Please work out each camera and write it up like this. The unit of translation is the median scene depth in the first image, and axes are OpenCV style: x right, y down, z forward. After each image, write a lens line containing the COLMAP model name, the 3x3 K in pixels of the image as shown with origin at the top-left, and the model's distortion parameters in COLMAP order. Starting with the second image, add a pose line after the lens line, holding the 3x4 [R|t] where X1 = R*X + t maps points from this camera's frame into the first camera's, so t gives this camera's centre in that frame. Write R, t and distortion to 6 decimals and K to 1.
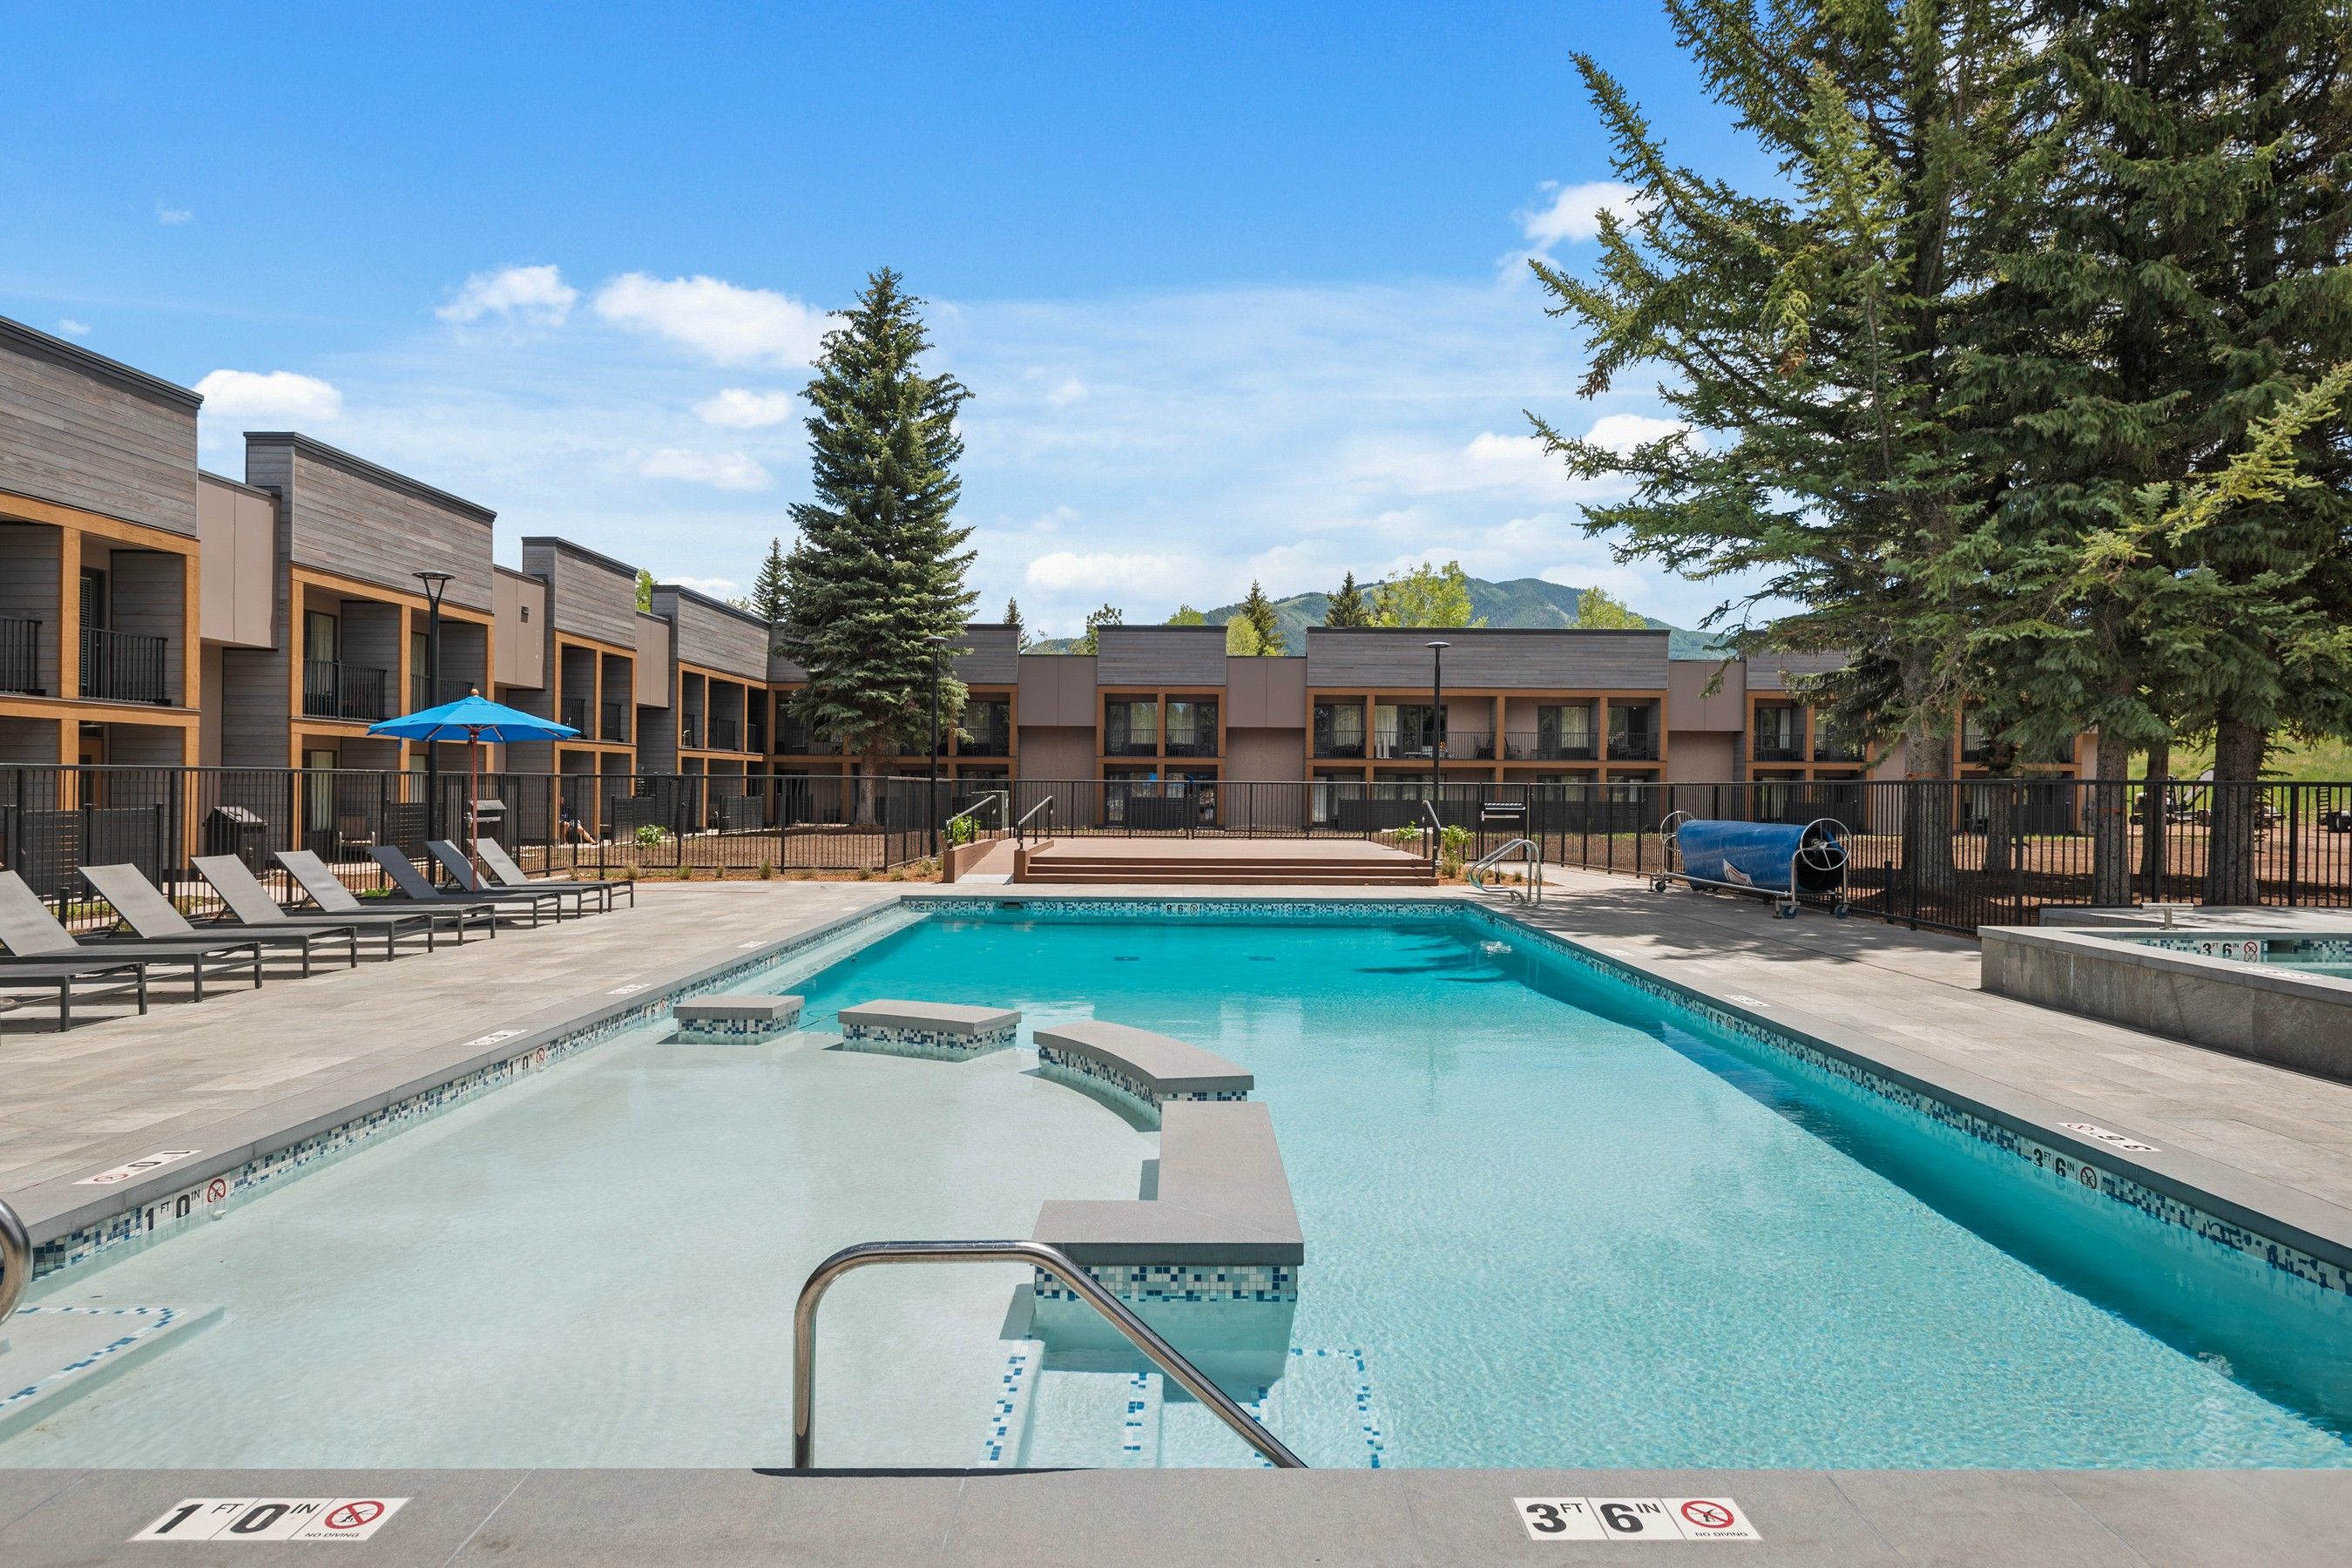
lens RADIAL K [[1352.4, 0, 1210.9], [0, 1352.4, 814.2], [0, 0, 1]] dist [-0.000606, -0.000034]
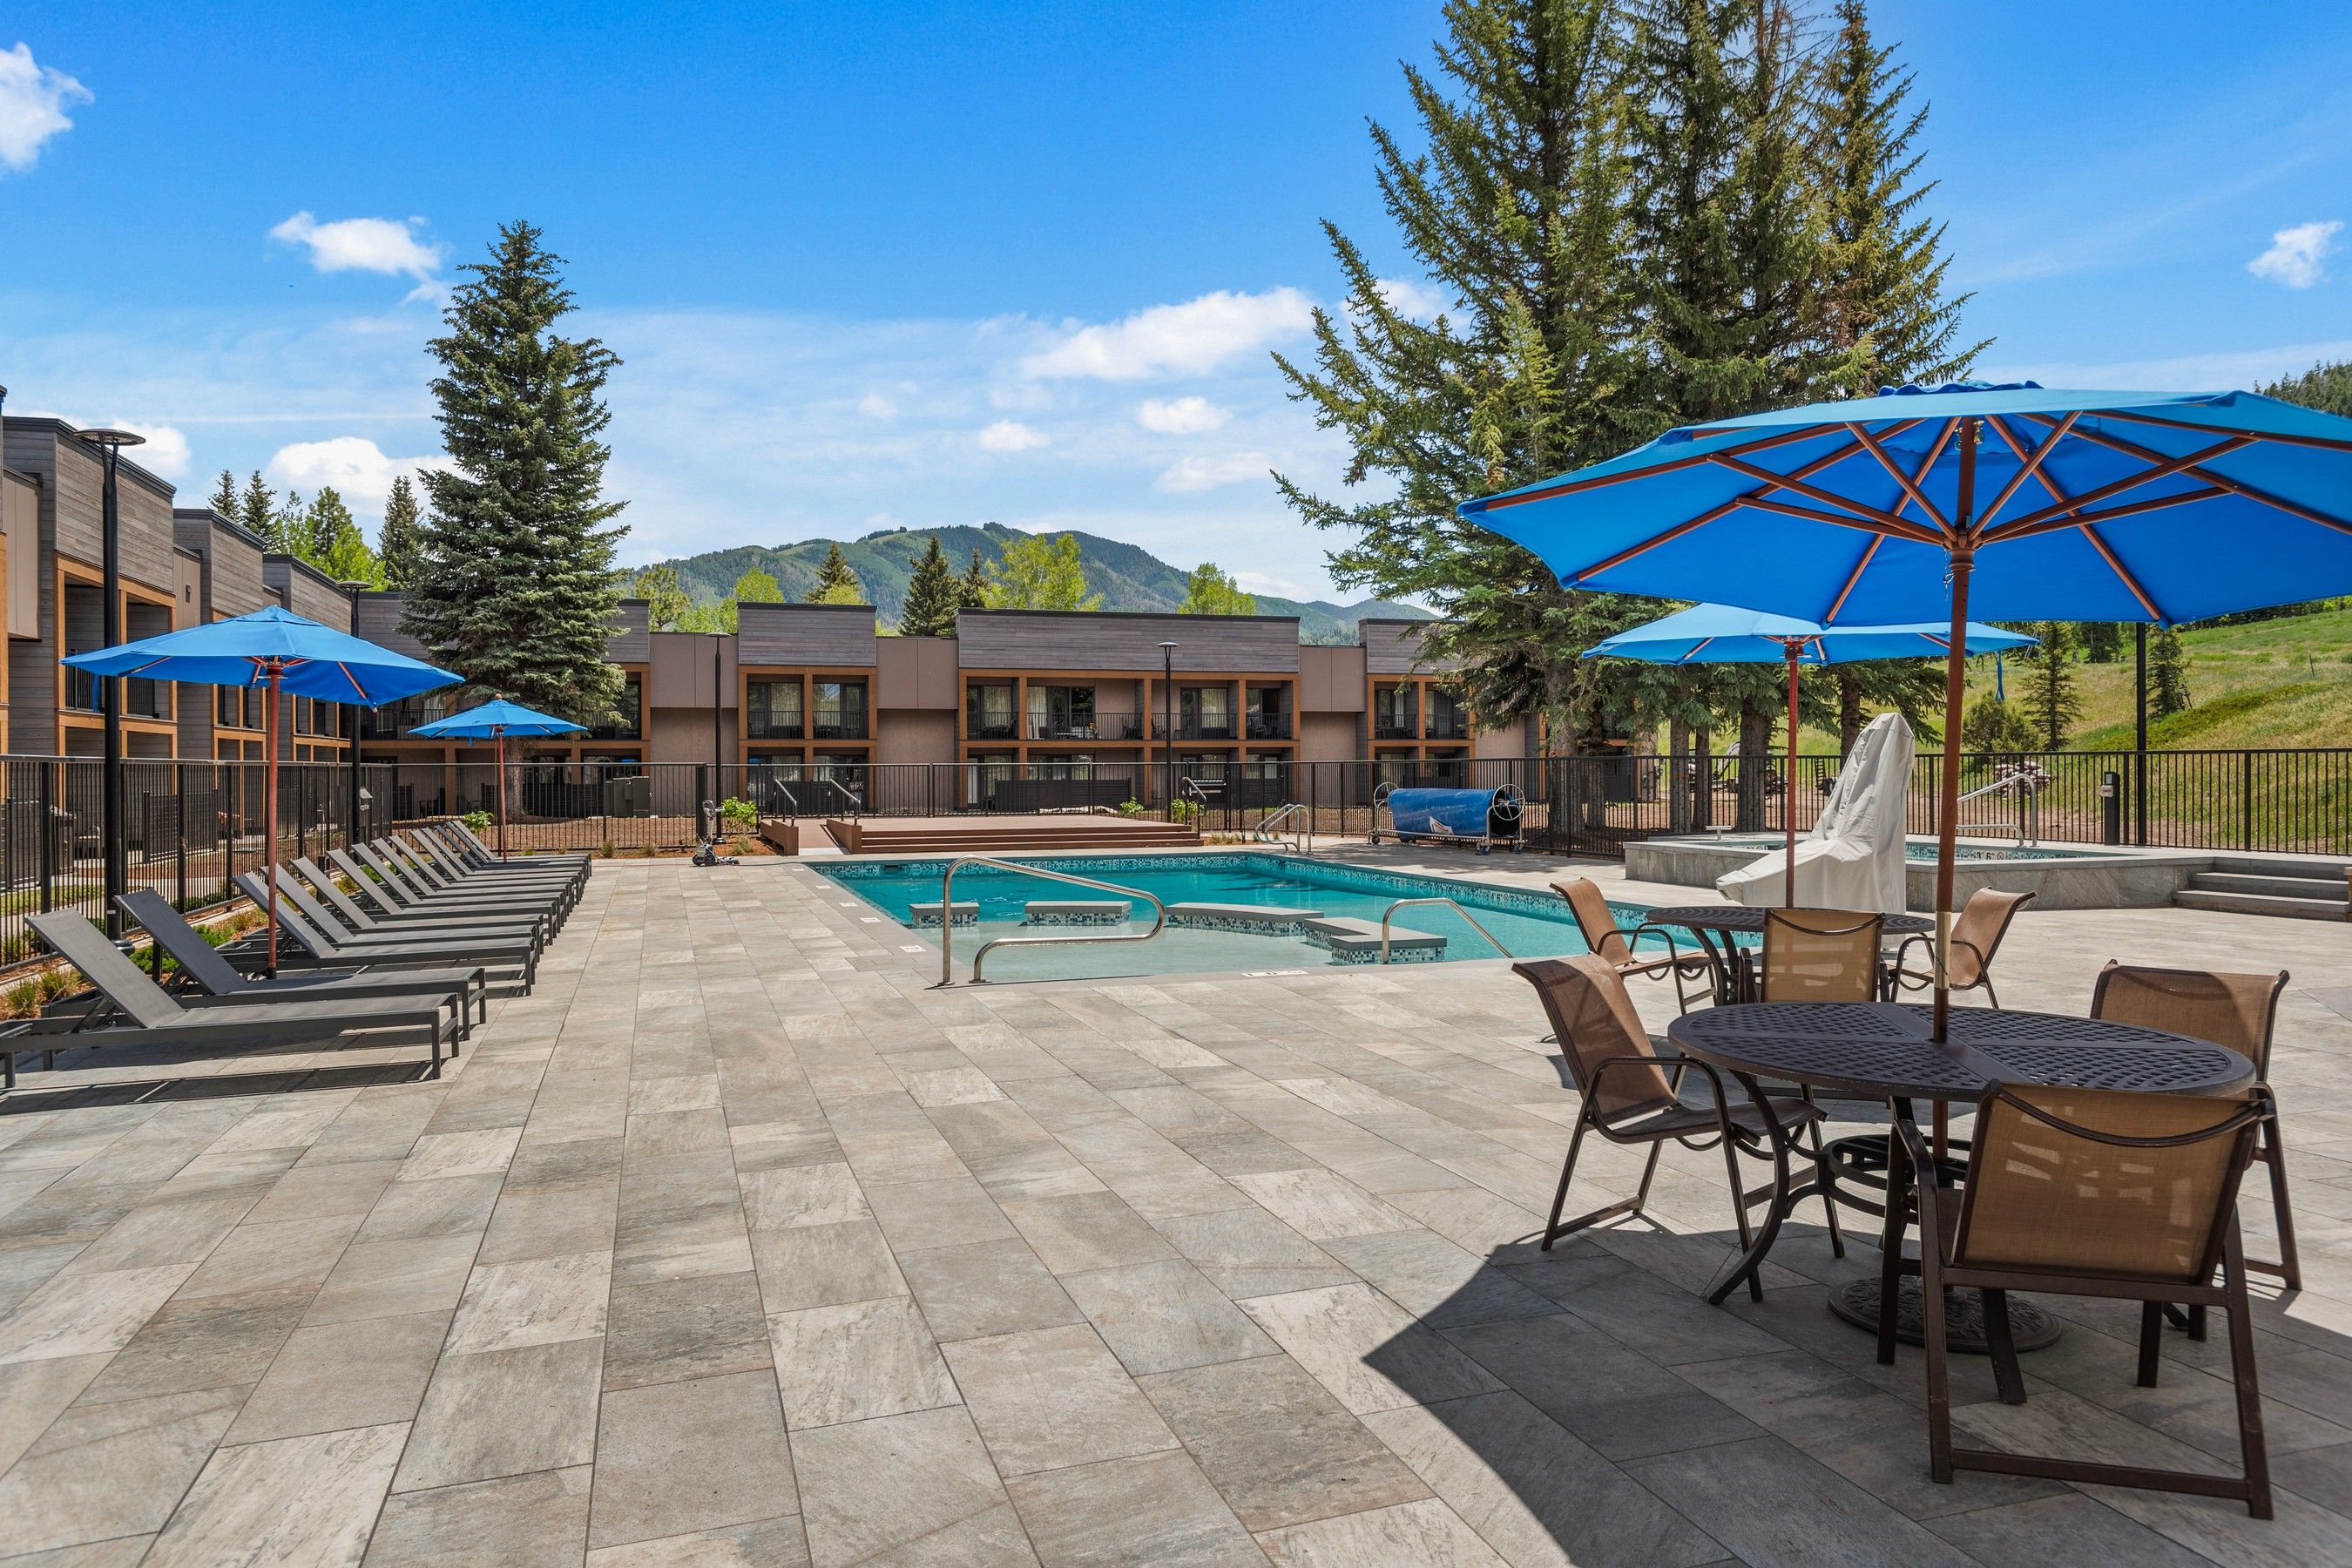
lens RADIAL K [[1577.9, 0, 1181.4], [0, 1577.9, 774.8], [0, 0, 1]] dist [0.002399, -0.003383]
pose [[0.955707, -0.014236, 0.293975, -0.136655], [0.018996, 0.999731, -0.013340, 0.003373], [-0.293706, 0.018334, 0.955720, -0.183916]]
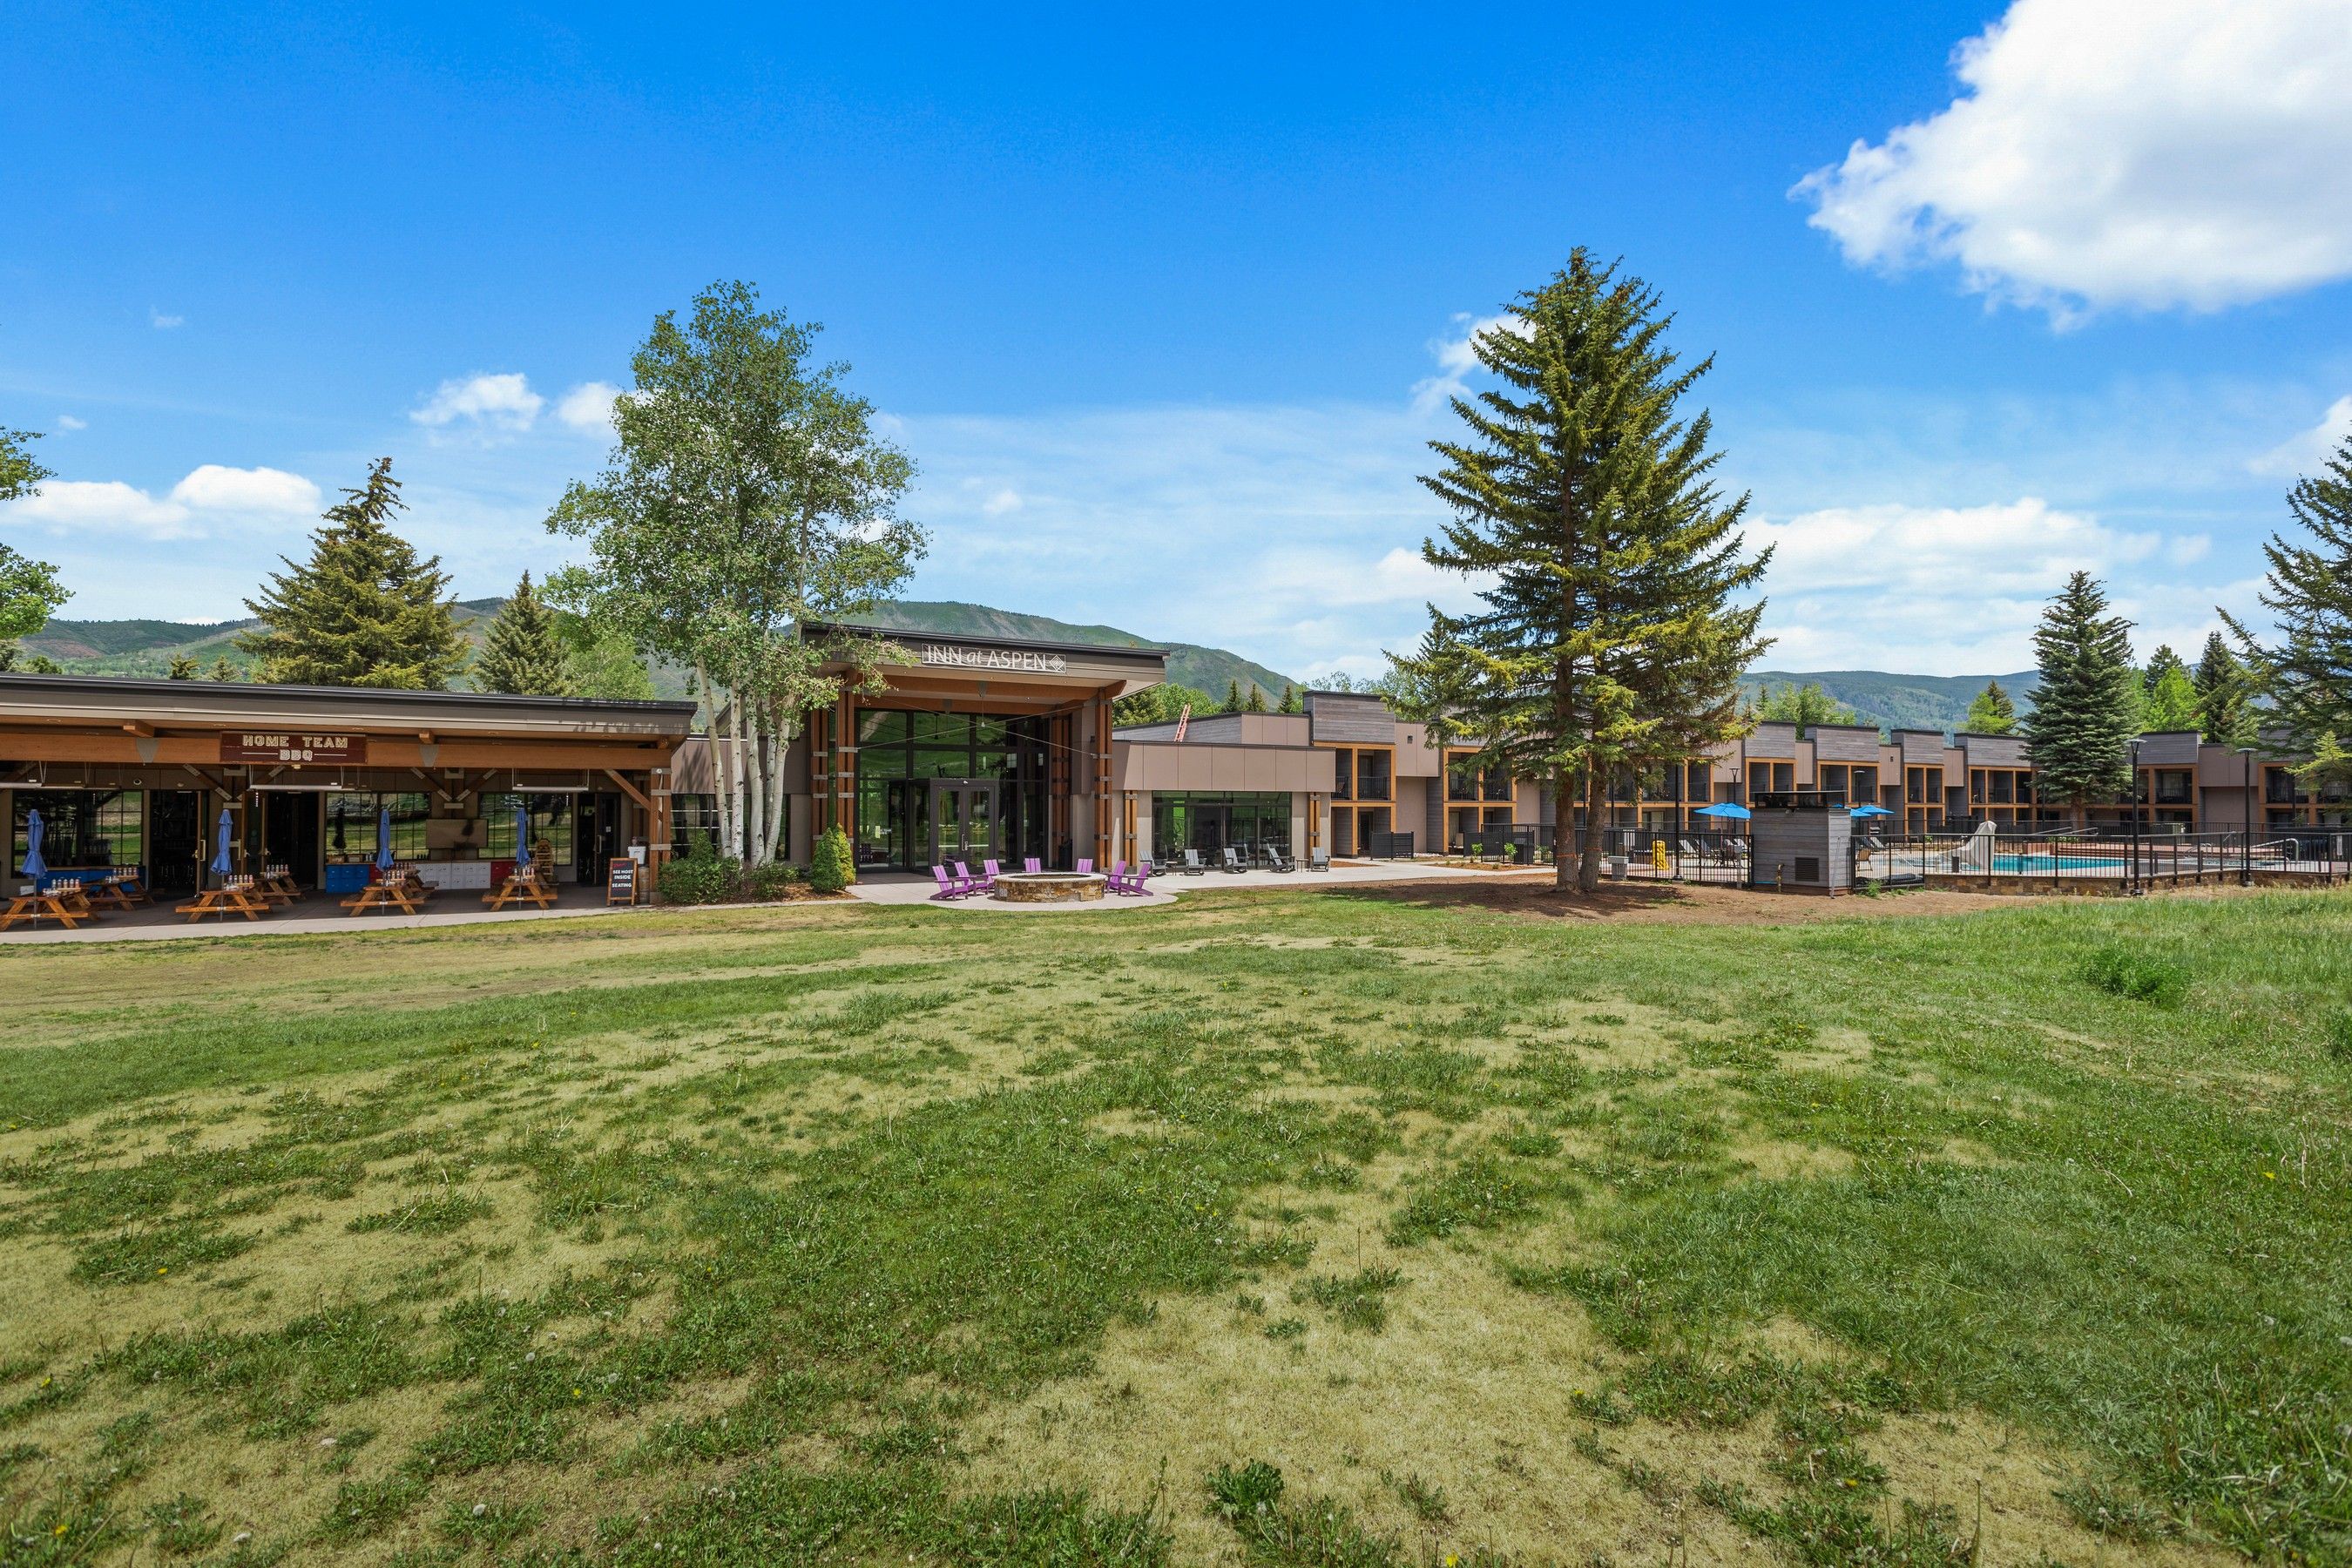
lens RADIAL K [[1117.1, 0, 1176.0], [0, 1117.1, 784.0], [0, 0, 1]] dist [0.031078, -0.000228]
pose [[0.493346, -0.029367, -0.869337, 0.600936], [-0.014684, 0.999006, -0.042081, 0.016160], [0.869709, 0.033526, 0.492424, -1.085159]]
